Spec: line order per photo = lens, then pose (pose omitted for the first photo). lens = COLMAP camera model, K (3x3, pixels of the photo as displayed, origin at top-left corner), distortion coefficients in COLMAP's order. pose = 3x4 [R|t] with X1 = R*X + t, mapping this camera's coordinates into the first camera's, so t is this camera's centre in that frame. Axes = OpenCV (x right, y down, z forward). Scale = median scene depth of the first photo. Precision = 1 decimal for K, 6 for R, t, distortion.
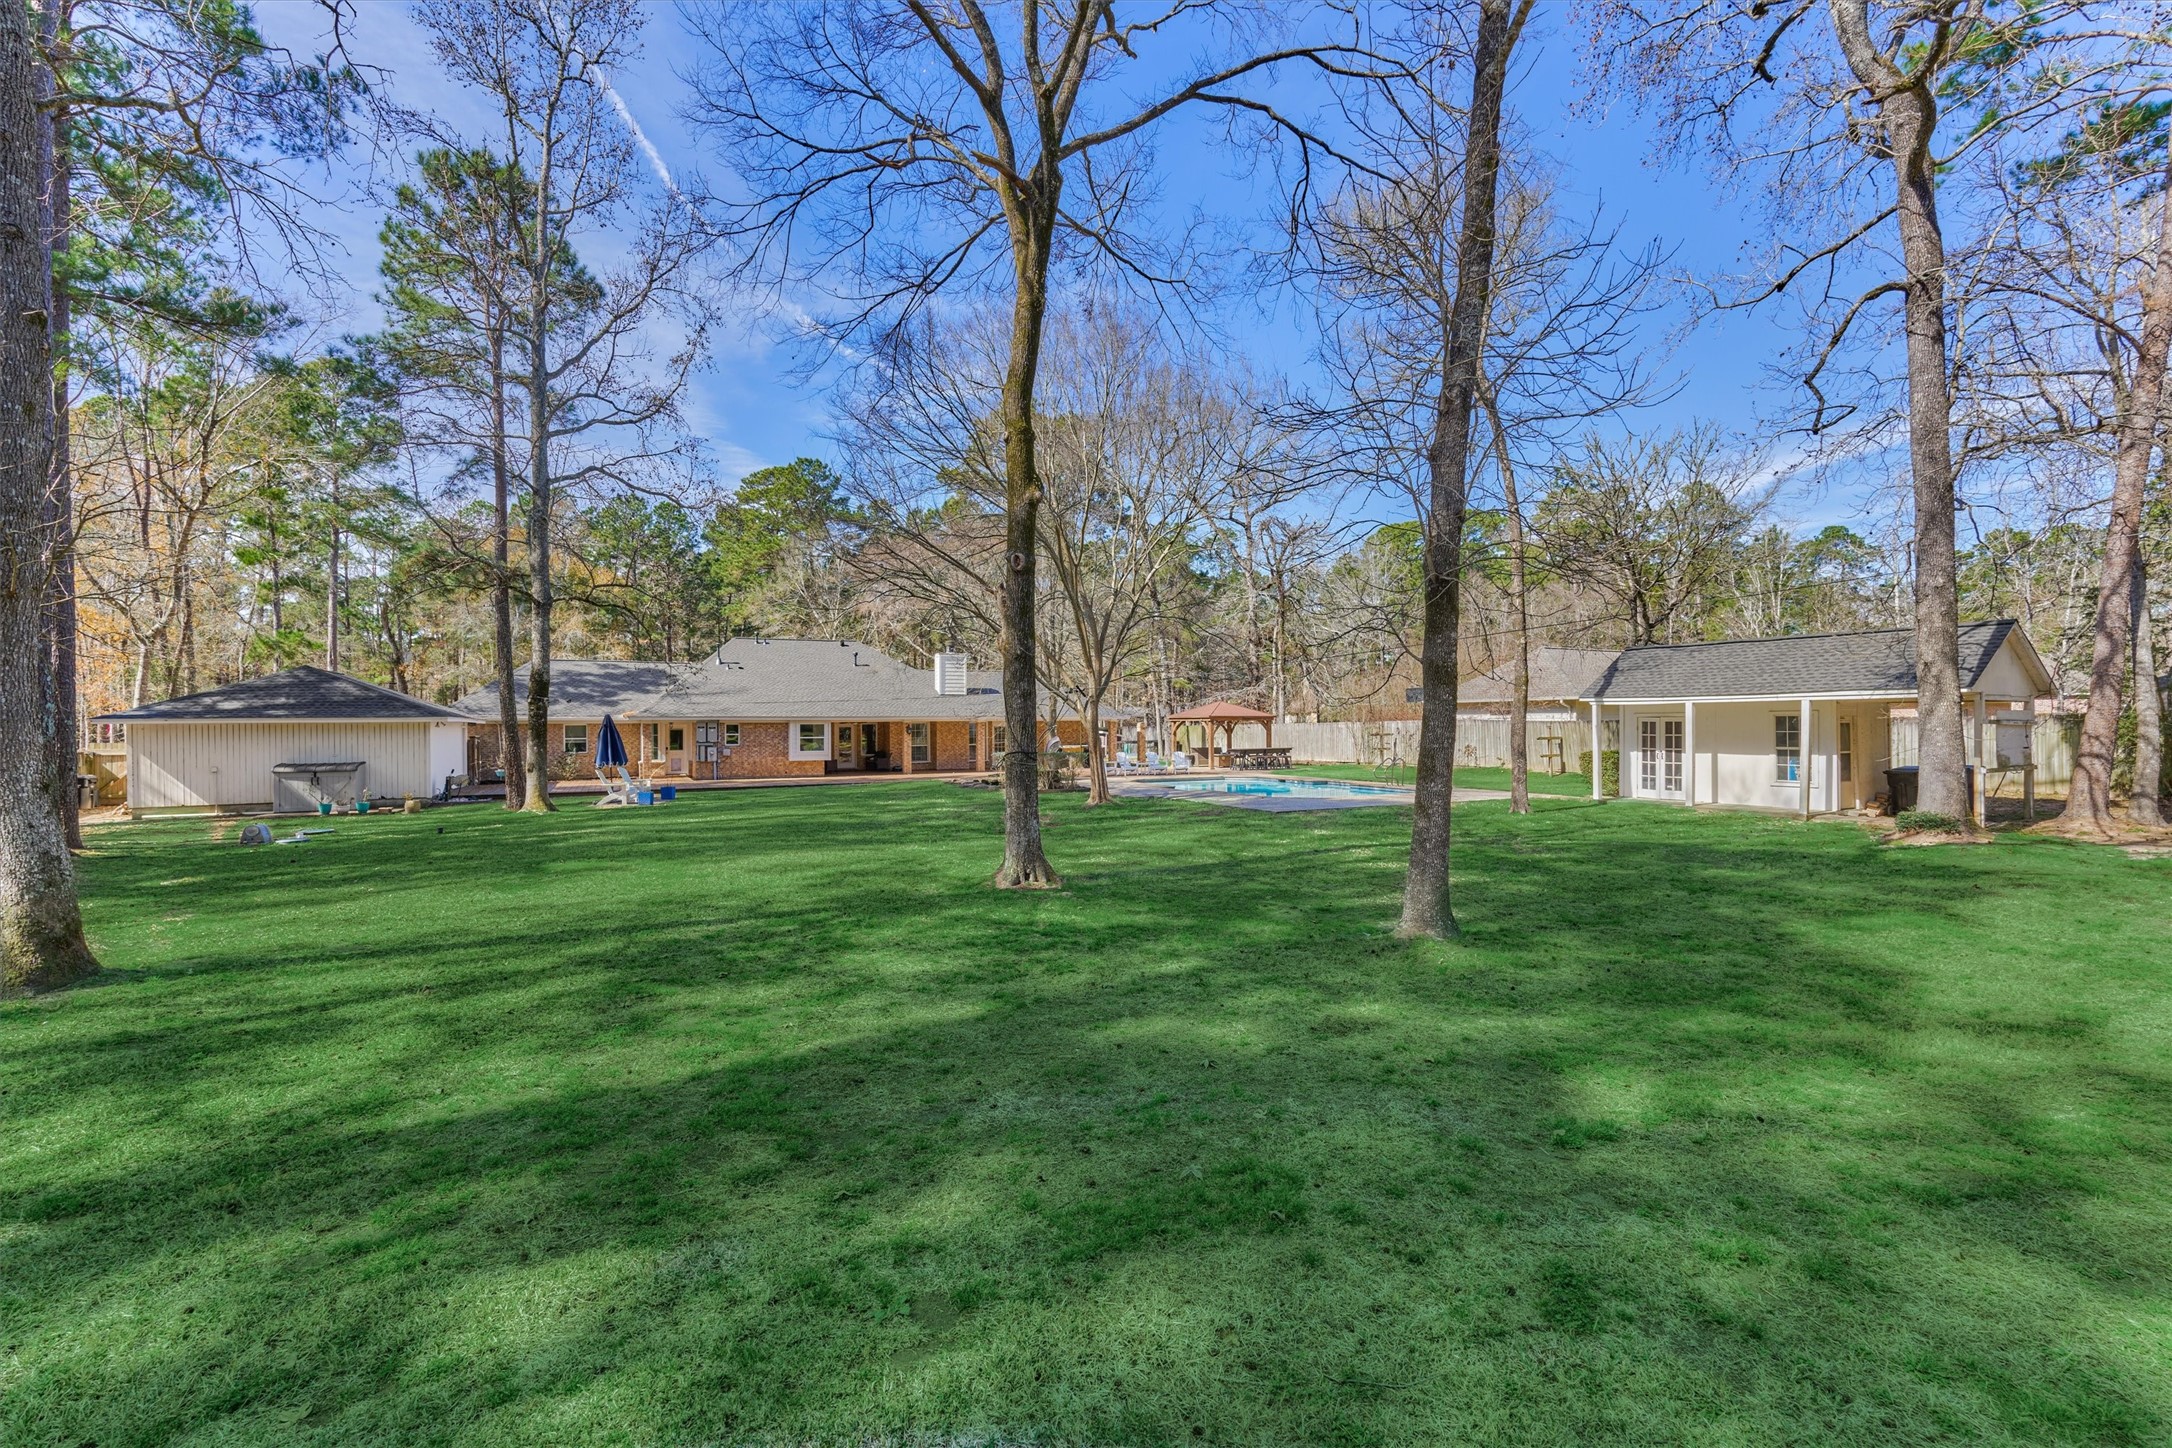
lens RADIAL K [[976.9, 0, 1077.7], [0, 976.9, 718.6], [0, 0, 1]] dist [-0.001518, 0.004992]
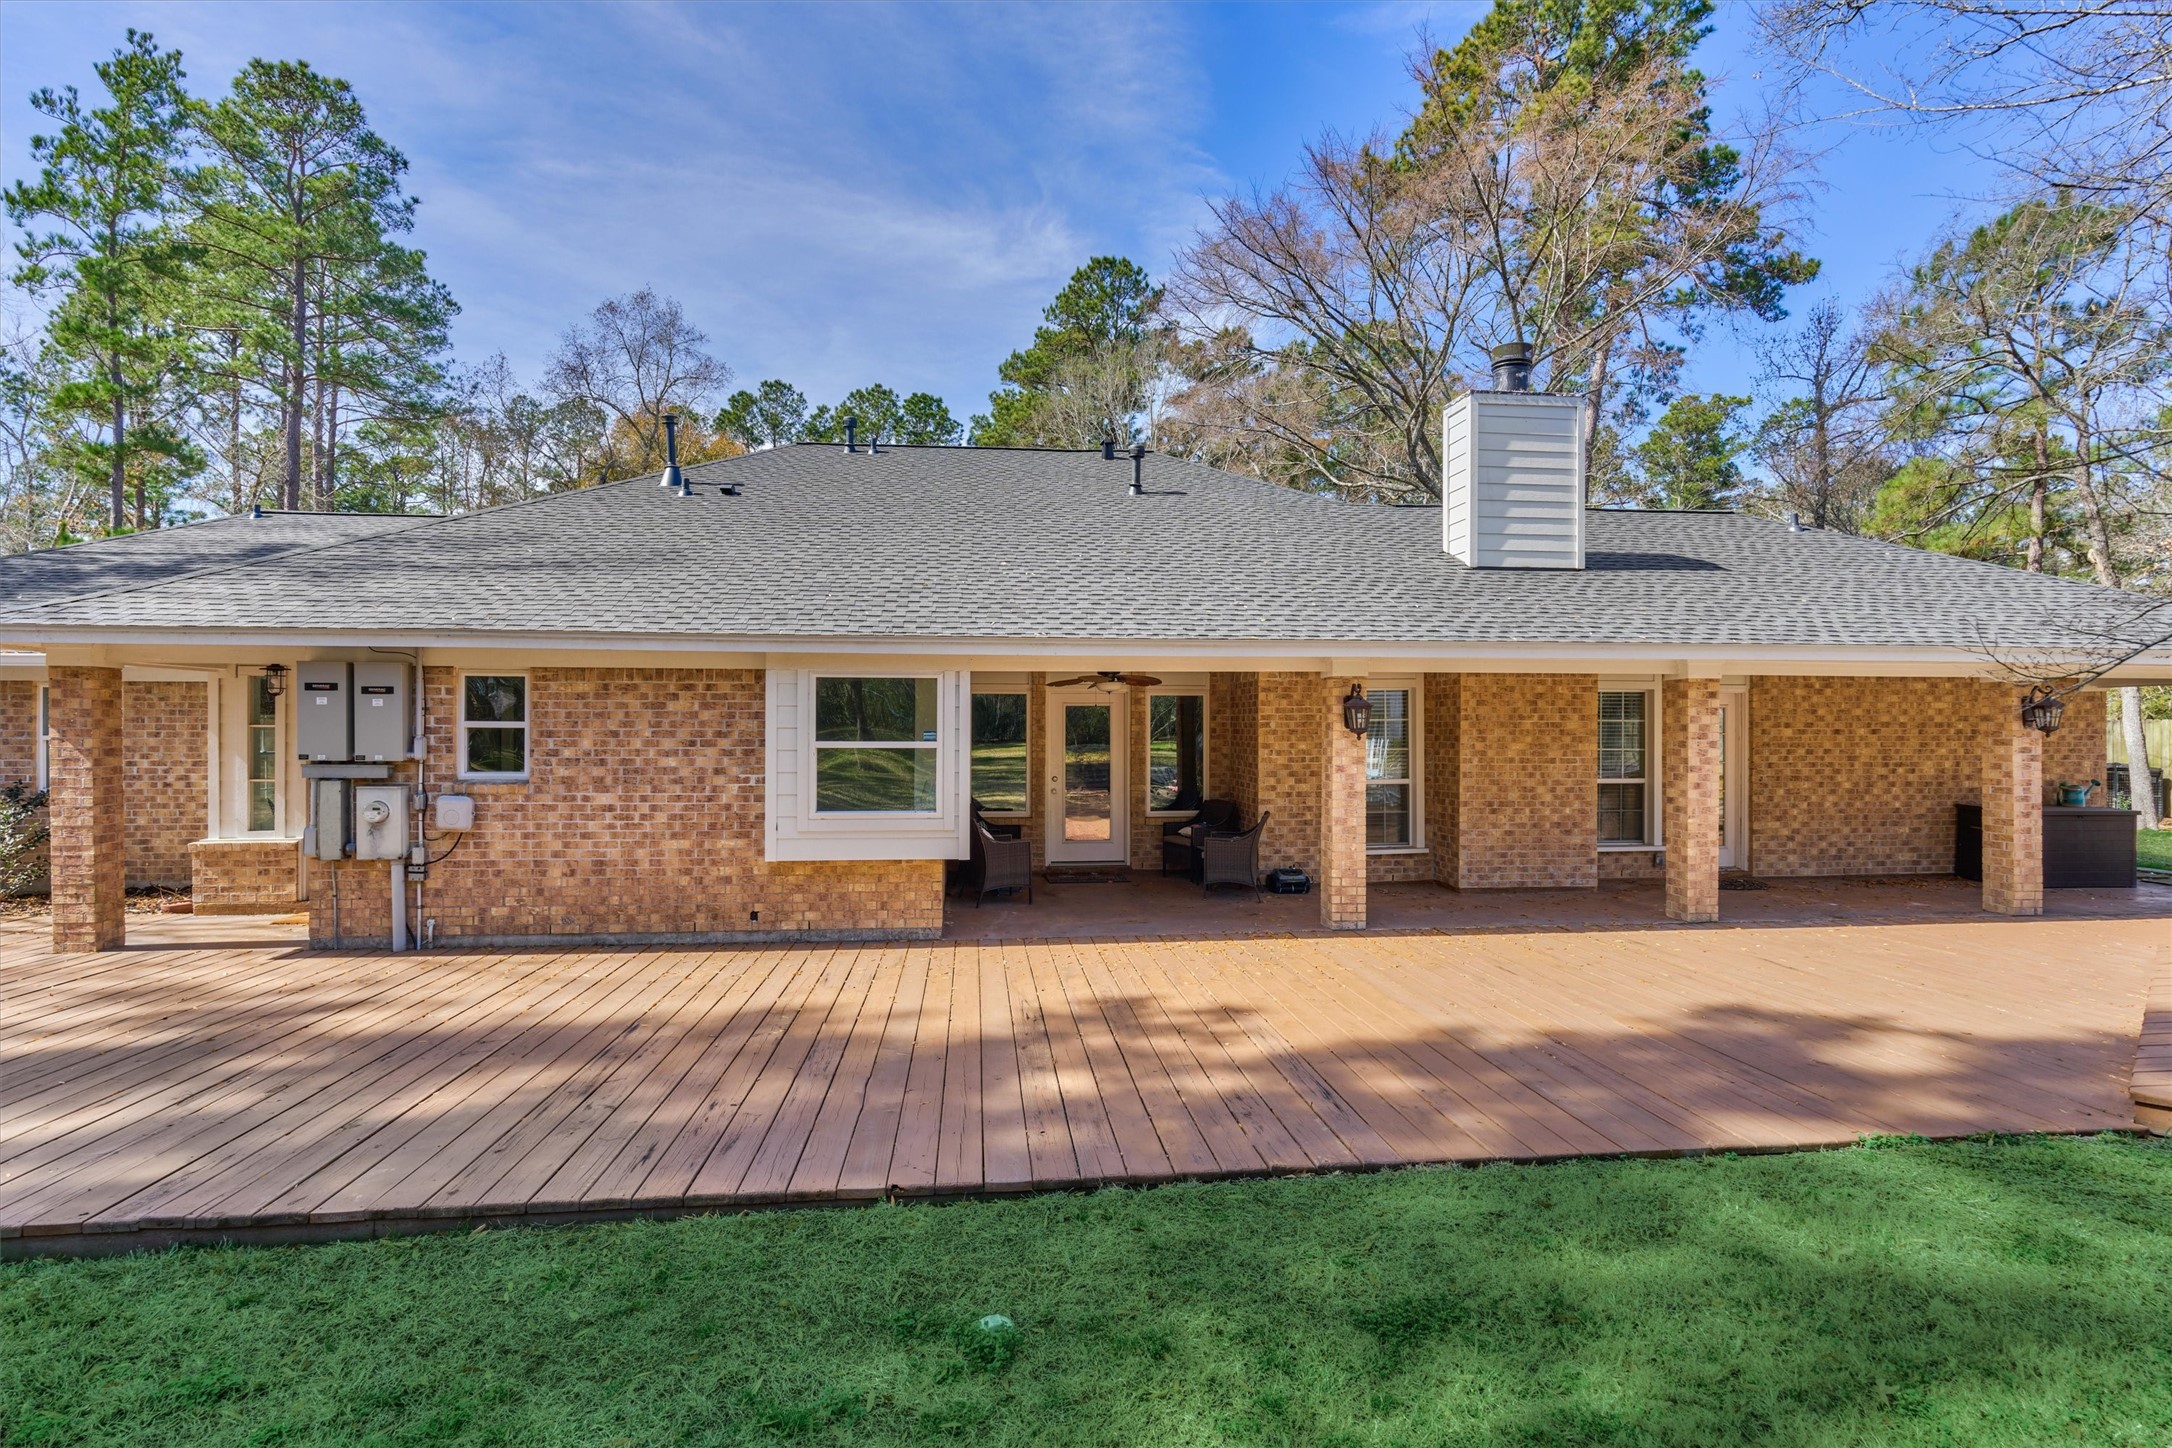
lens RADIAL K [[976.9, 0, 1077.7], [0, 976.9, 718.6], [0, 0, 1]] dist [-0.001518, 0.004992]
pose [[0.937141, 0.005749, -0.348902, -0.162456], [-0.005951, 0.999982, 0.000494, 0.013326], [0.348899, 0.001613, 0.937159, 0.819205]]
